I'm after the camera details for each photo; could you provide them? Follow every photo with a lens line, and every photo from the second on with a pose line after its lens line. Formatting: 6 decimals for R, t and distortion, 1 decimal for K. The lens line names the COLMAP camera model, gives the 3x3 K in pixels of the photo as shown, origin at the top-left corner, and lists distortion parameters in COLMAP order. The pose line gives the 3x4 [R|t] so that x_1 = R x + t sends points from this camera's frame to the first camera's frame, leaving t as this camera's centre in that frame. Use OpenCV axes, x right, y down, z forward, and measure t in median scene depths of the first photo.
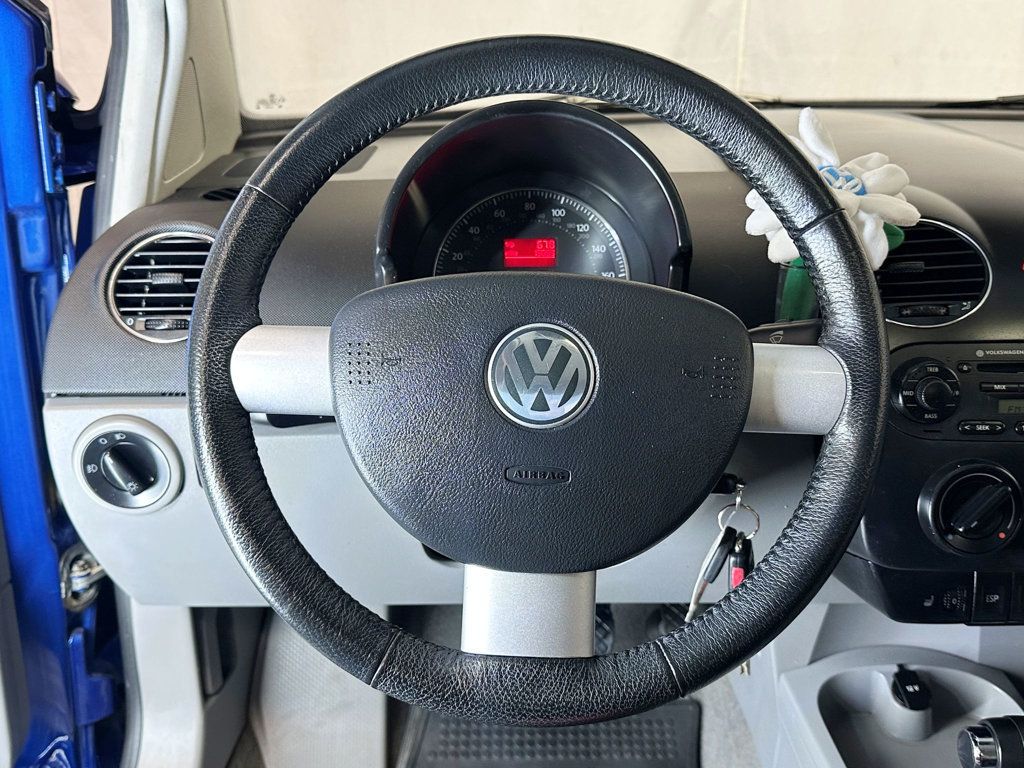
lens RADIAL K [[979.6, 0, 506.0], [0, 979.6, 381.7], [0, 0, 1]] dist [0.076933, 0.000000]
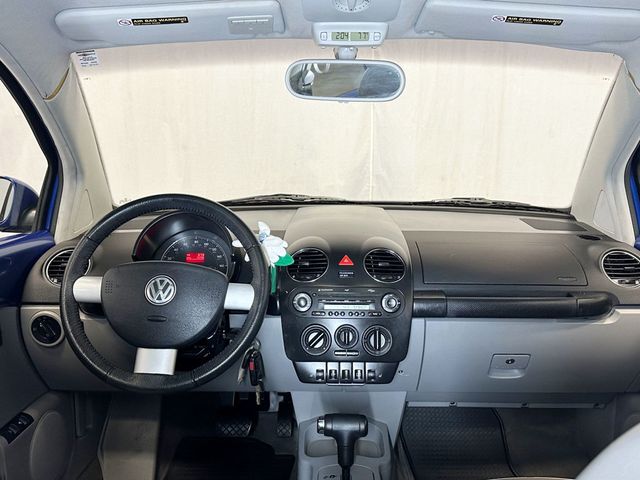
lens RADIAL K [[612.3, 0, 321.3], [0, 612.3, 240.2], [0, 0, 1]] dist [0.076933, 0.000000]
pose [[0.999569, 0.019589, -0.021883, 0.615885], [-0.023150, 0.984019, -0.176551, 0.181437], [0.018075, 0.176981, 0.984048, -1.115904]]
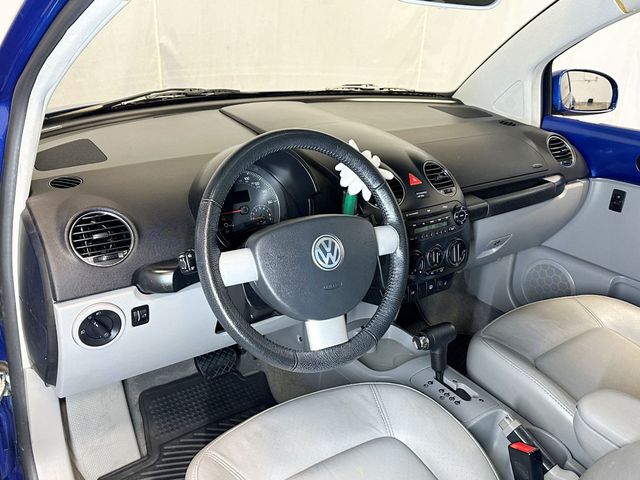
lens RADIAL K [[612.3, 0, 323.3], [0, 612.3, 243.1], [0, 0, 1]] dist [0.076933, 0.000000]
pose [[0.805085, -0.180482, 0.565035, -0.954342], [0.139155, 0.983469, 0.115865, -0.235224], [-0.576606, -0.014654, 0.816891, -0.469621]]
